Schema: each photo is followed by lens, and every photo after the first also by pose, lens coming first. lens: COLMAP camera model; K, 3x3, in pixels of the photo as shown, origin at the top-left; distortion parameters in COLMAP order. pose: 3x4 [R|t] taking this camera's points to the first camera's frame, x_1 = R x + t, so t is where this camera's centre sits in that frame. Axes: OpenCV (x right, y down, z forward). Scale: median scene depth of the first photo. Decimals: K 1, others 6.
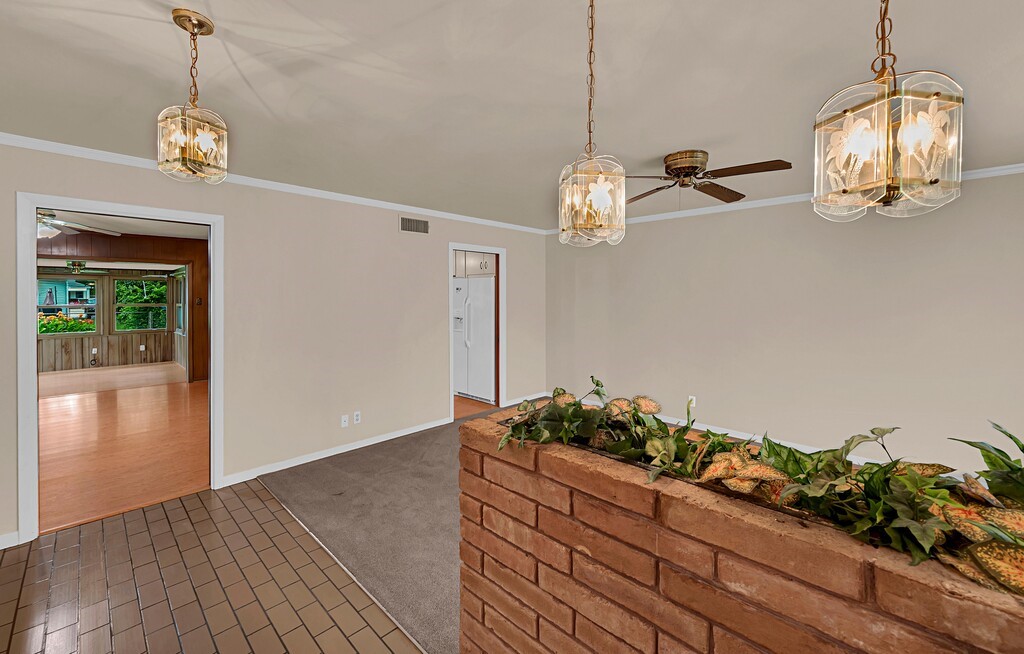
lens RADIAL K [[411.1, 0, 500.3], [0, 411.1, 299.3], [0, 0, 1]] dist [-0.001376, -0.000251]
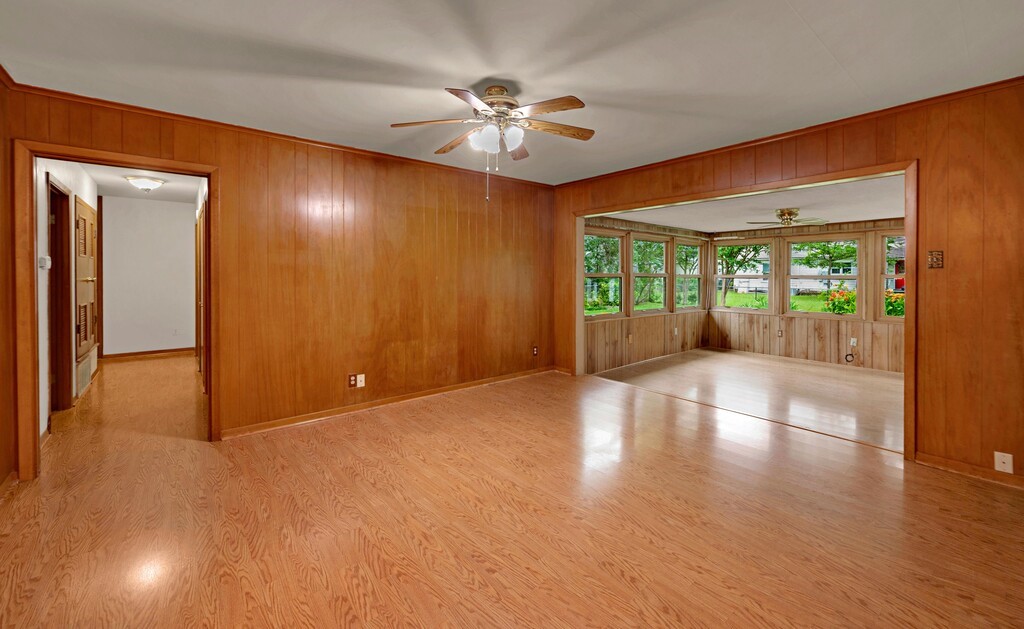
lens RADIAL K [[409.3, 0, 509.7], [0, 409.3, 279.2], [0, 0, 1]] dist [-0.000716, 0.000078]
pose [[-0.107553, 0.007290, -0.994173, -0.251534], [-0.009606, 0.999919, 0.008372, 0.020758], [0.994153, 0.010451, -0.107475, 0.518099]]
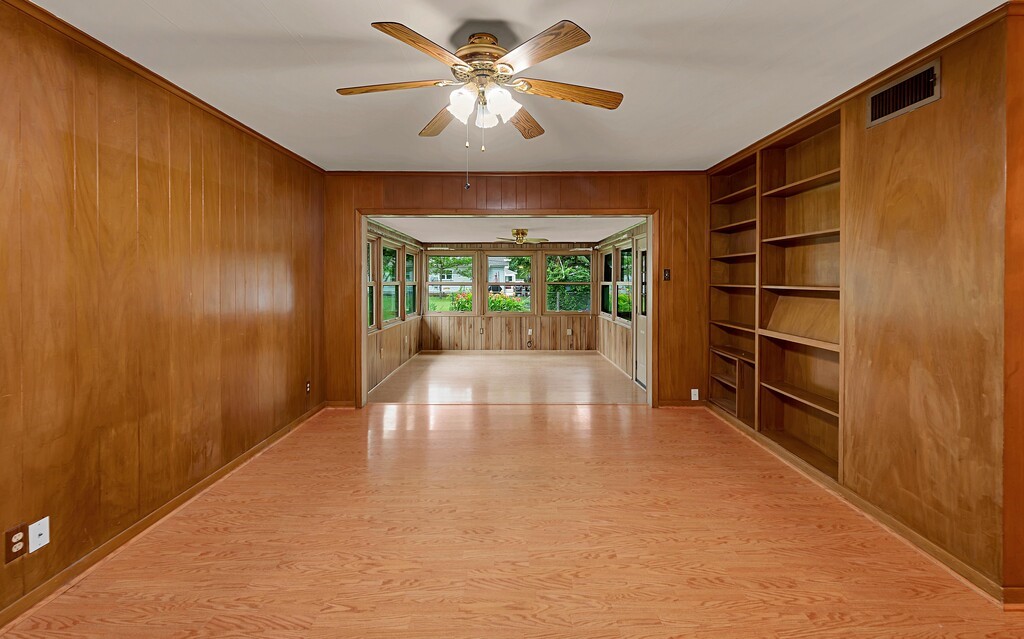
lens RADIAL K [[406.9, 0, 510.0], [0, 406.9, 282.9], [0, 0, 1]] dist [-0.004590, -0.000008]
pose [[0.699567, 0.002231, -0.714563, -0.378976], [-0.003079, 0.999995, 0.000108, 0.015273], [0.714560, 0.002125, 0.699571, 0.337589]]
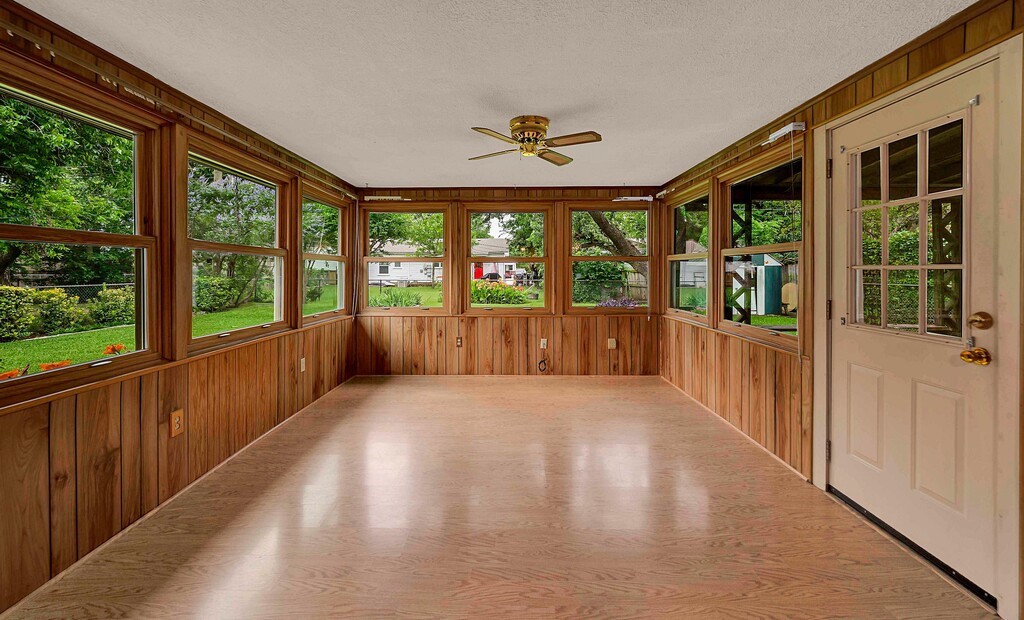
lens RADIAL K [[407.5, 0, 510.7], [0, 407.5, 269.1], [0, 0, 1]] dist [0.001652, 0.000002]
pose [[0.700059, -0.005377, -0.714065, -0.668579], [-0.002586, 0.999946, -0.010065, 0.036194], [0.714080, 0.008892, 0.700007, 0.625123]]
